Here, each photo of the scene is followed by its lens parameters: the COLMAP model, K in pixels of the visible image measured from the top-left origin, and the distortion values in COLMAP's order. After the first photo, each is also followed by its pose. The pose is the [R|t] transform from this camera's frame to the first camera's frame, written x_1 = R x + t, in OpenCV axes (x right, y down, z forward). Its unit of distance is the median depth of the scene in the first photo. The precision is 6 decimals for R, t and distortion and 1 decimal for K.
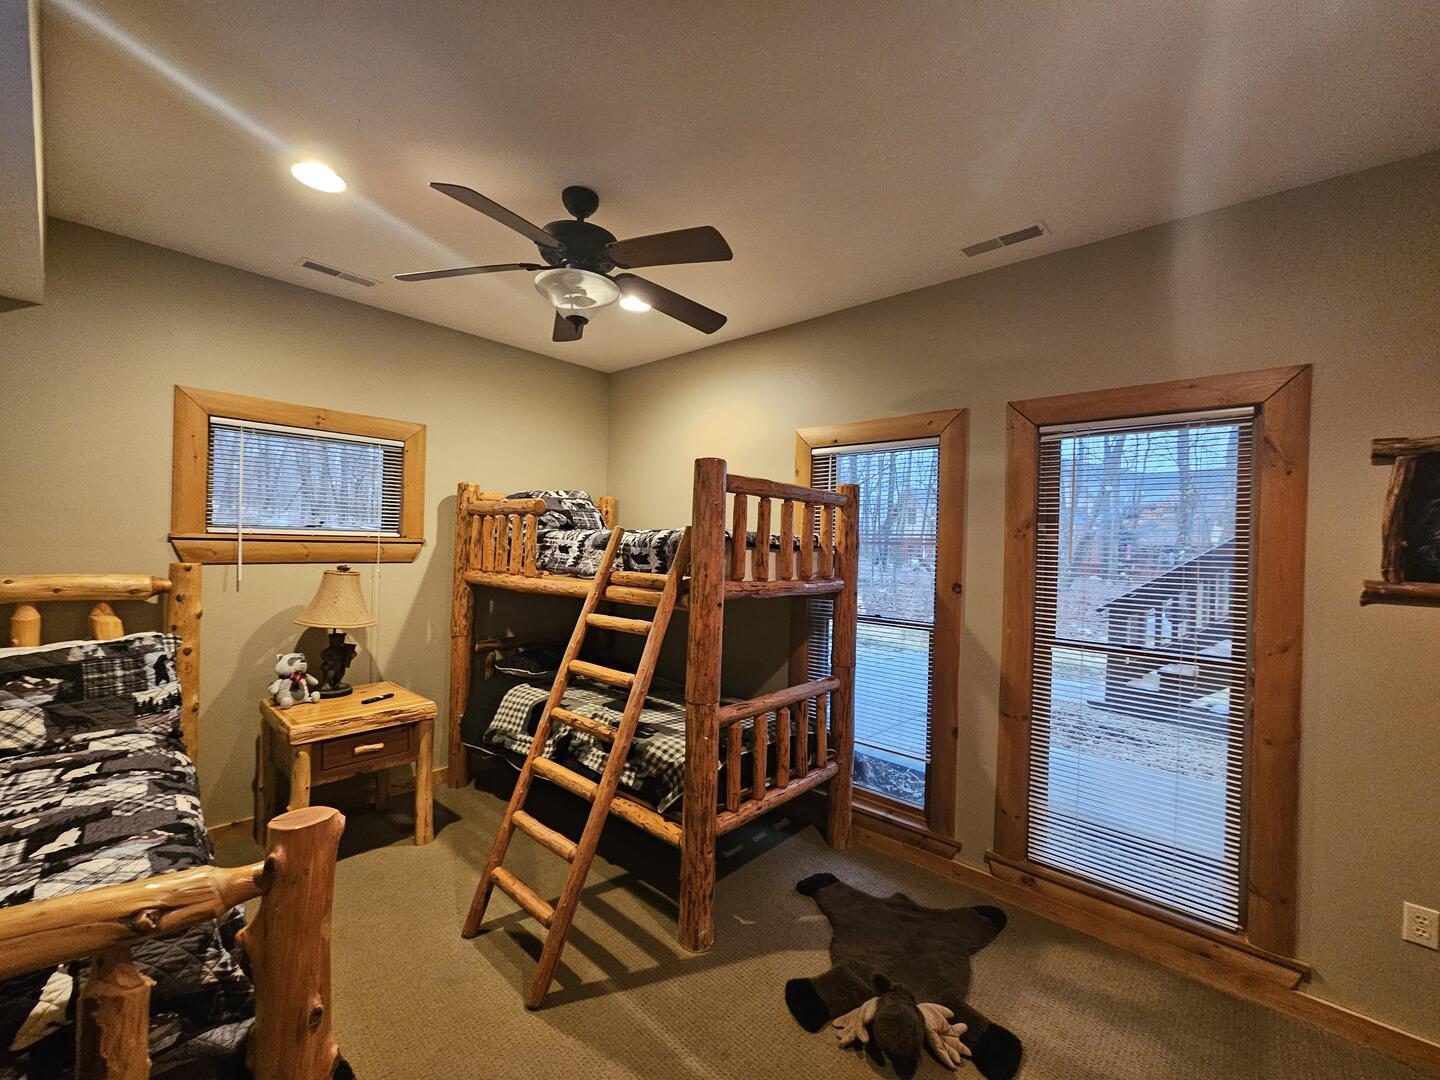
lens RADIAL K [[595.6, 0, 720.0], [0, 595.6, 540.0], [0, 0, 1]] dist [0.001609, -0.000077]
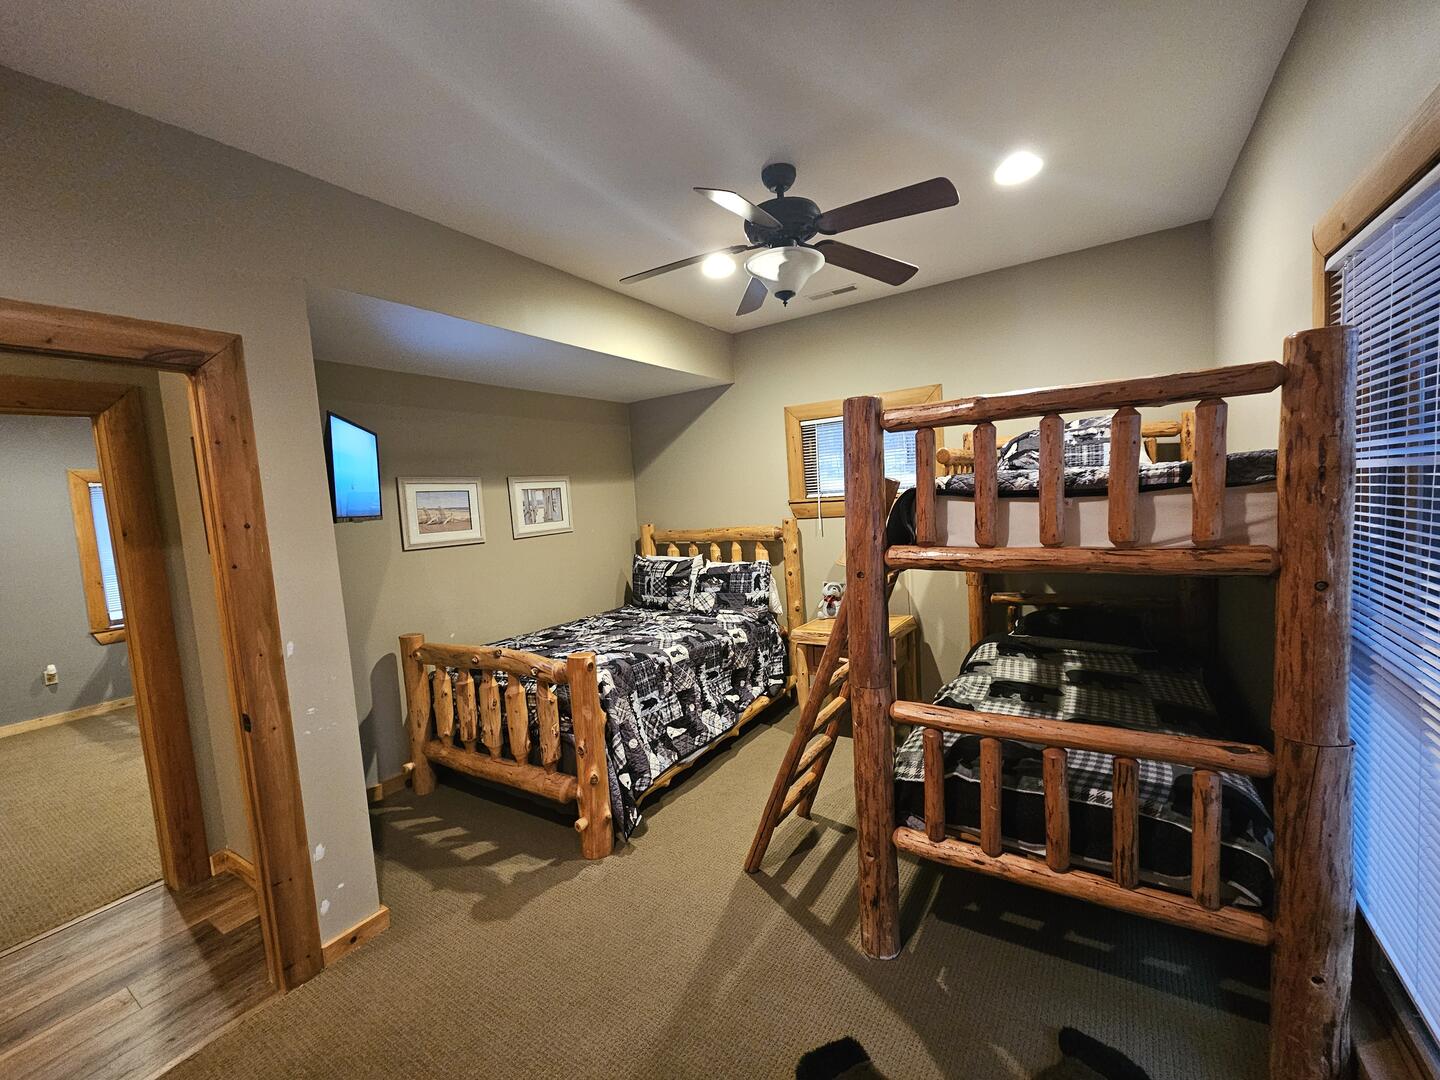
lens RADIAL K [[595.6, 0, 720.0], [0, 595.6, 540.0], [0, 0, 1]] dist [0.001609, -0.000077]
pose [[0.162231, 0.034155, -0.986162, 0.731752], [0.073224, 0.996229, 0.046549, 0.009298], [0.984032, -0.079762, 0.159118, 0.630524]]
